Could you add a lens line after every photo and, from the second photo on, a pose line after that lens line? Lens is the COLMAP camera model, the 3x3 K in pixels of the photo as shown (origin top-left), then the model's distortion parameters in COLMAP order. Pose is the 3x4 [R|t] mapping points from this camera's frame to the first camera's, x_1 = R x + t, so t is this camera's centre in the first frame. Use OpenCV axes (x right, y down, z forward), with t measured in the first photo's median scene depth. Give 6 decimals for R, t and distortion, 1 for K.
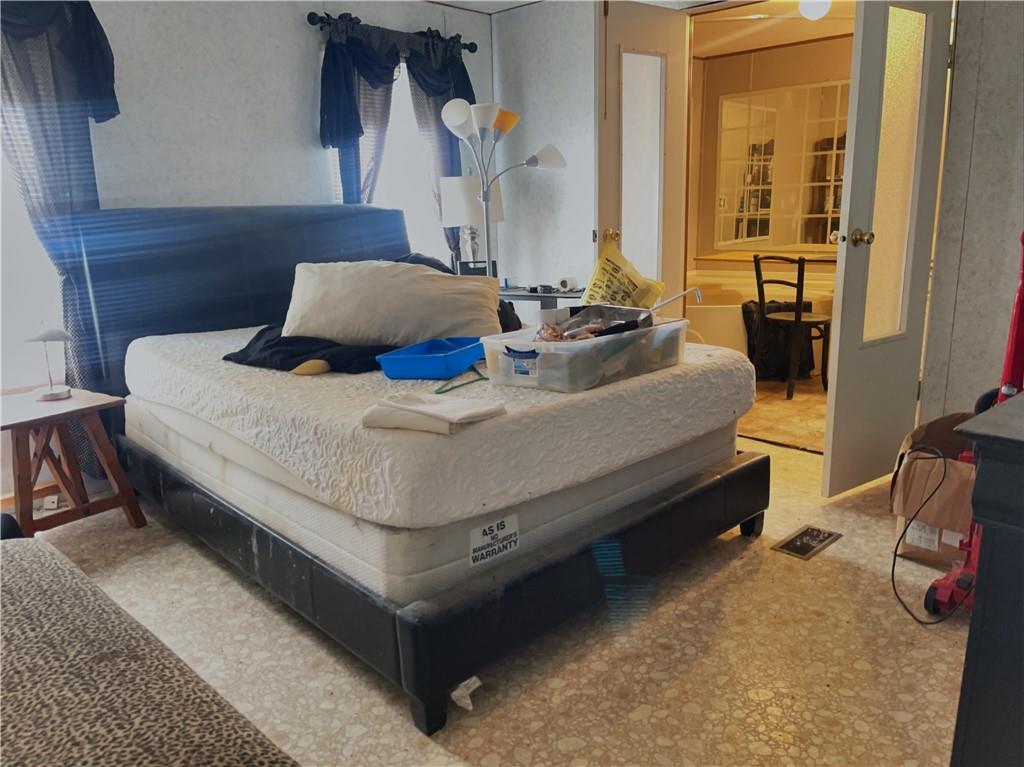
lens RADIAL K [[758.8, 0, 514.6], [0, 758.8, 379.8], [0, 0, 1]] dist [0.082268, -0.114527]
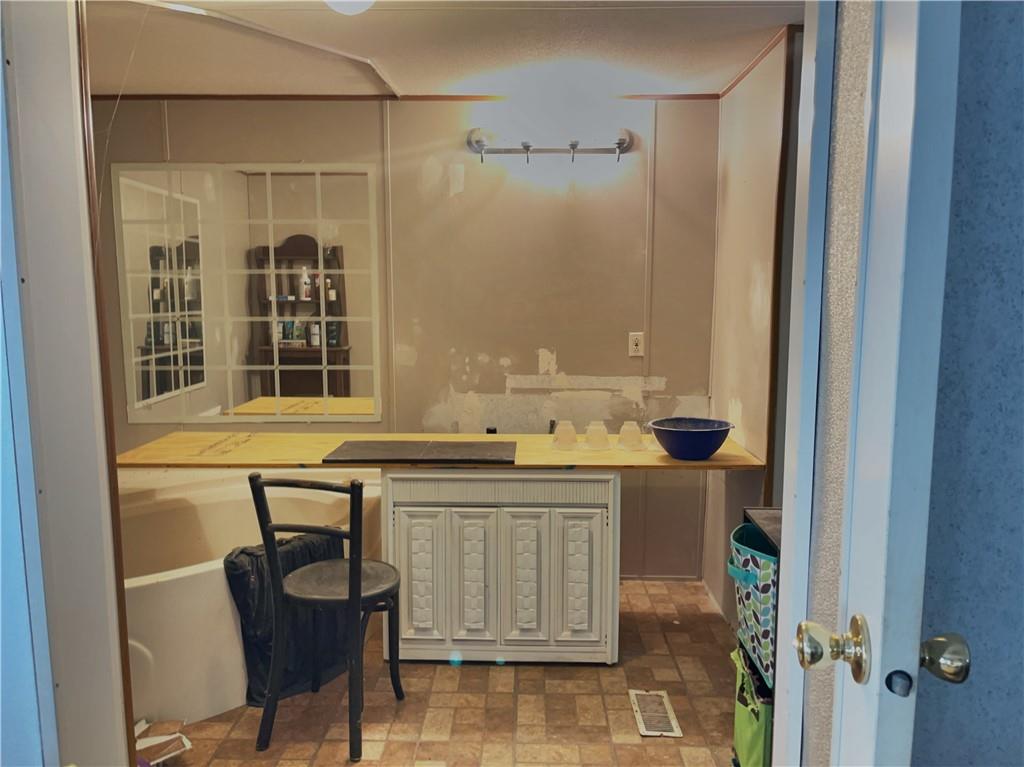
lens RADIAL K [[758.8, 0, 514.6], [0, 758.8, 379.8], [0, 0, 1]] dist [0.082268, -0.114527]
pose [[0.714416, -0.063227, 0.696859, 0.088771], [0.148470, 0.986929, -0.062665, -0.156122], [-0.683788, 0.148232, 0.714466, 0.486599]]
